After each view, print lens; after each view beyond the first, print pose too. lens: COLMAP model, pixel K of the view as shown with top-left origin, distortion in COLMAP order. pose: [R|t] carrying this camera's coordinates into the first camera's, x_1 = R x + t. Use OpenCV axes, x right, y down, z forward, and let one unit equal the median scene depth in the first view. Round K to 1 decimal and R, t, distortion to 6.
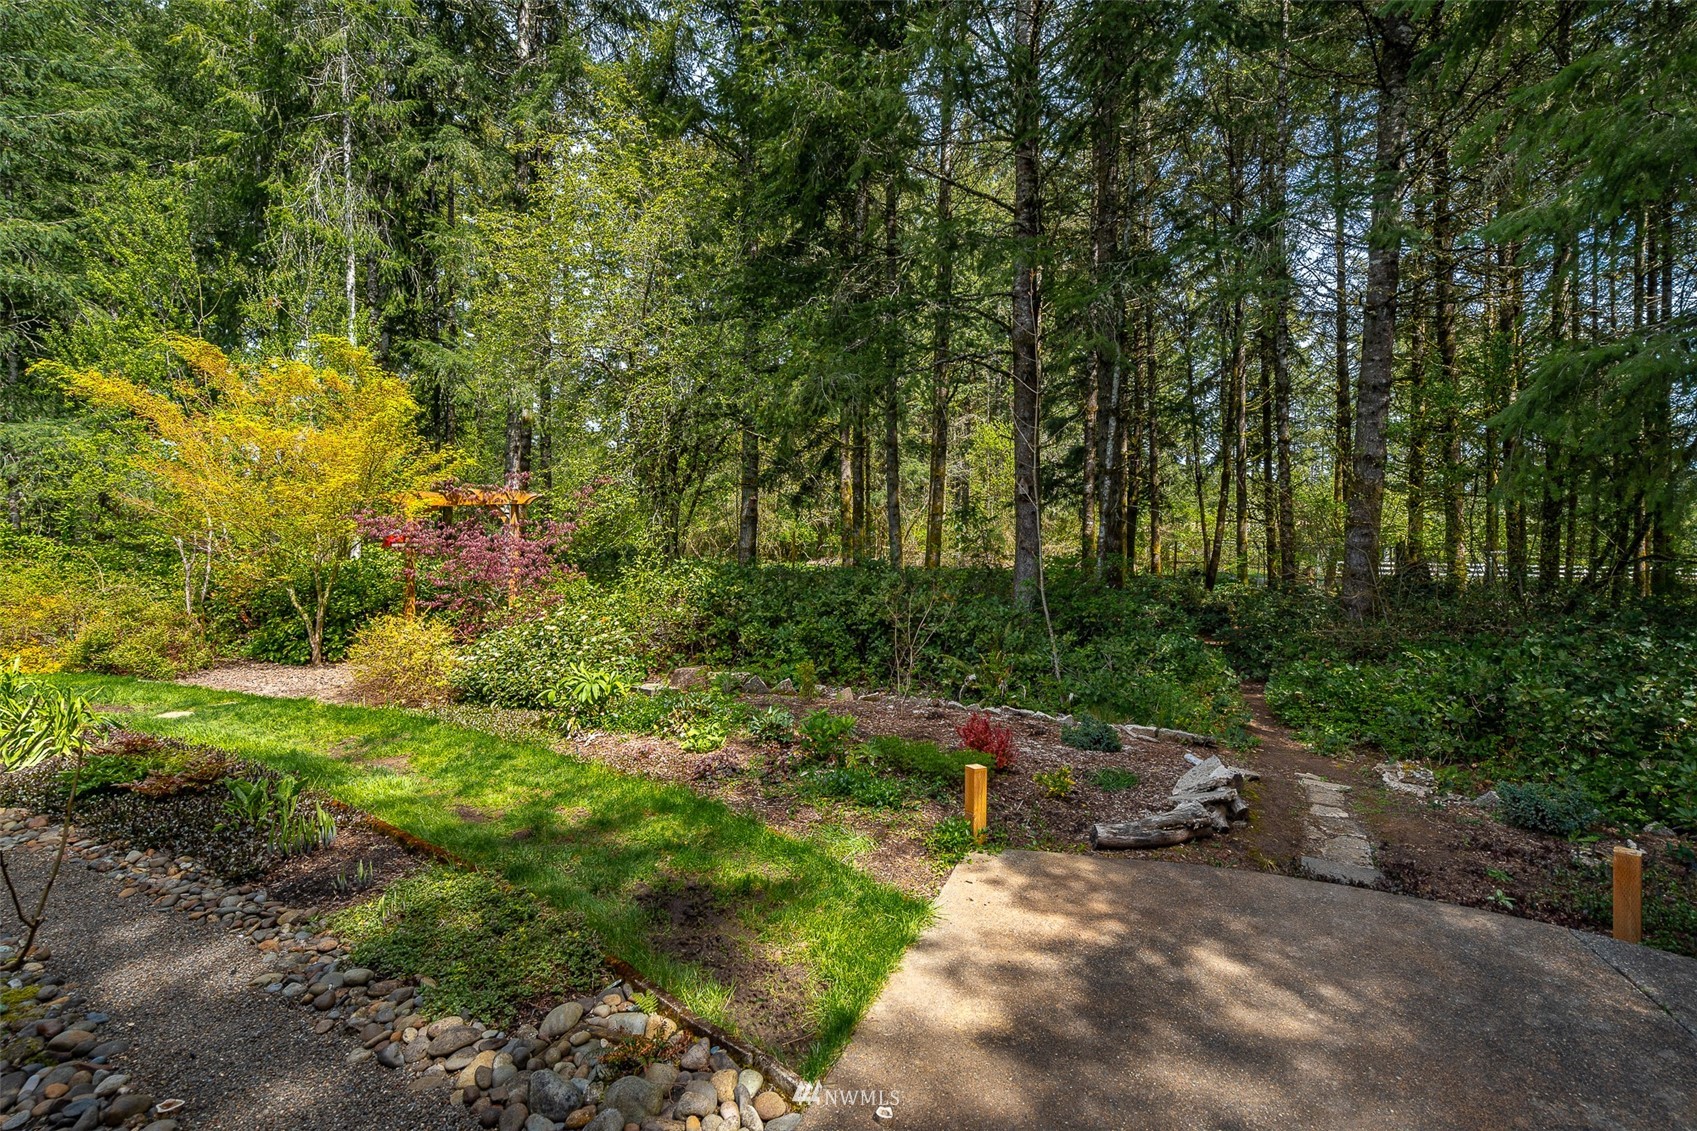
lens RADIAL K [[771.1, 0, 845.1], [0, 771.1, 549.3], [0, 0, 1]] dist [-0.001321, 0.000053]
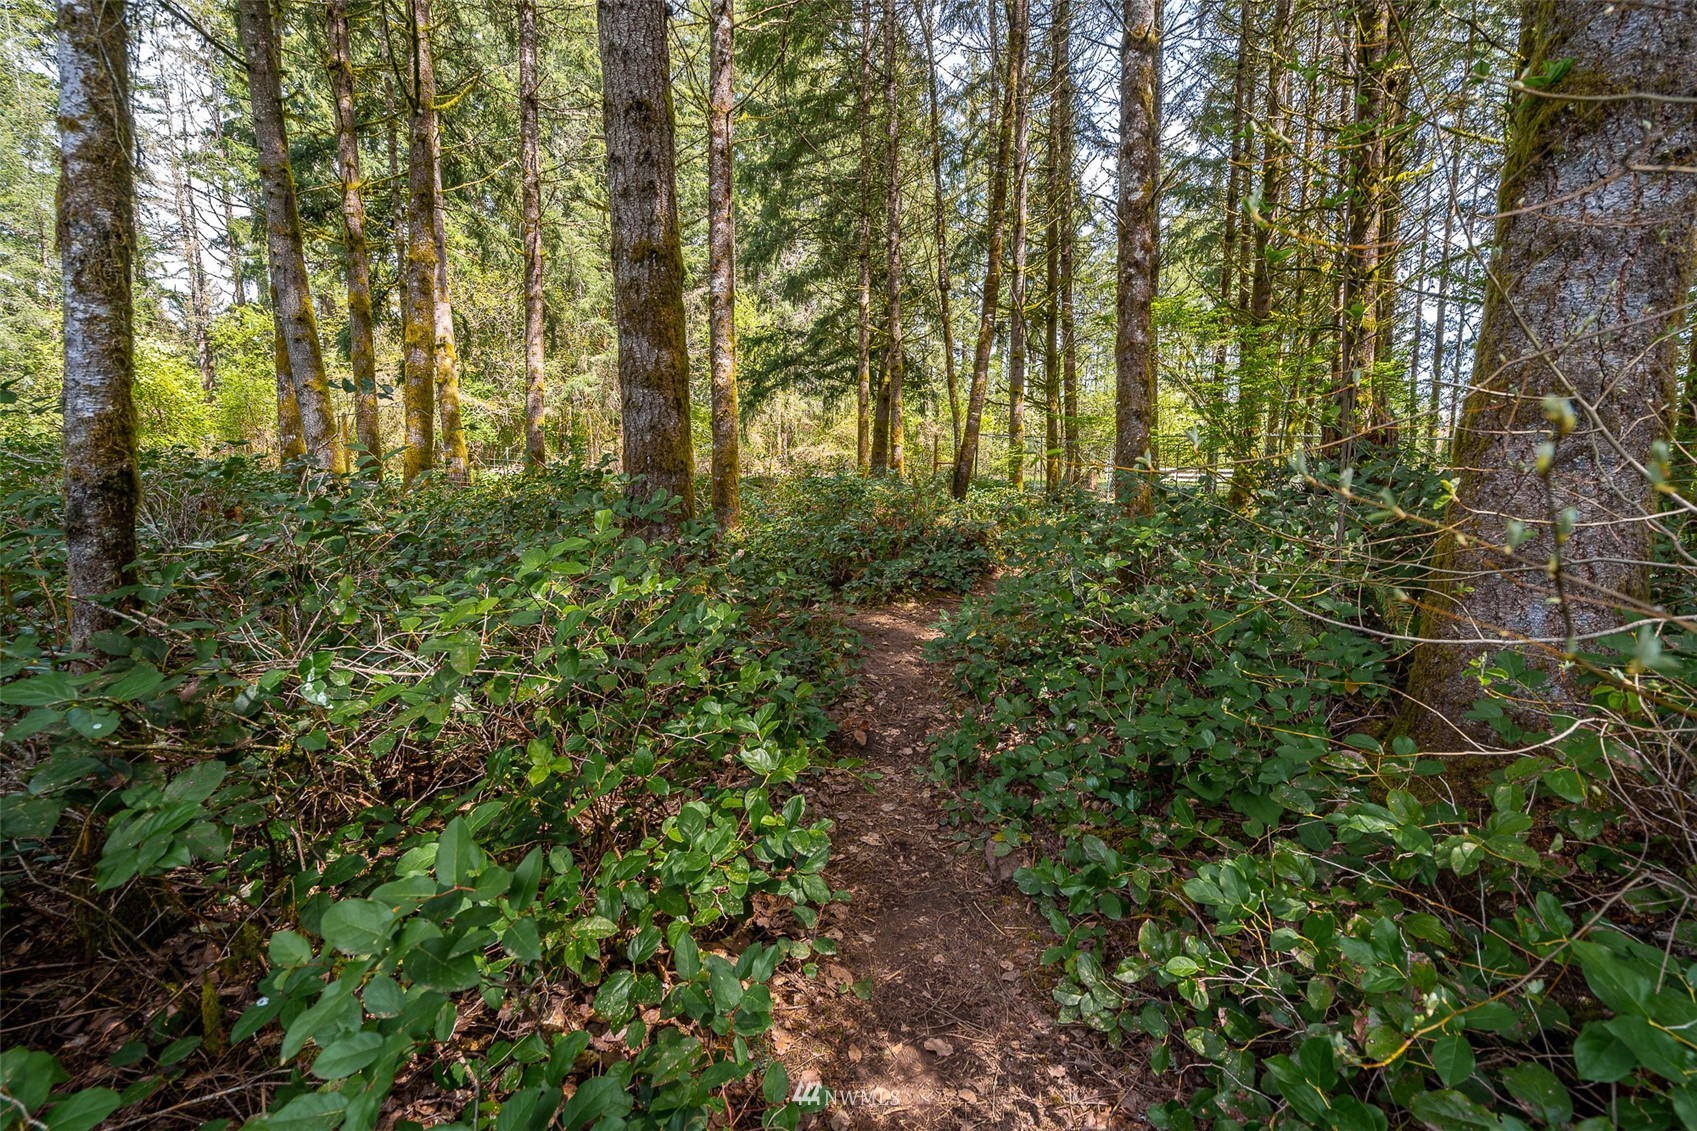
lens RADIAL K [[771.1, 0, 845.1], [0, 771.1, 549.3], [0, 0, 1]] dist [-0.001321, 0.000053]
pose [[0.967138, -0.024045, 0.253113, 0.190002], [-0.004448, 0.993766, 0.111398, 0.020565], [-0.254213, -0.108863, 0.961002, 0.366378]]
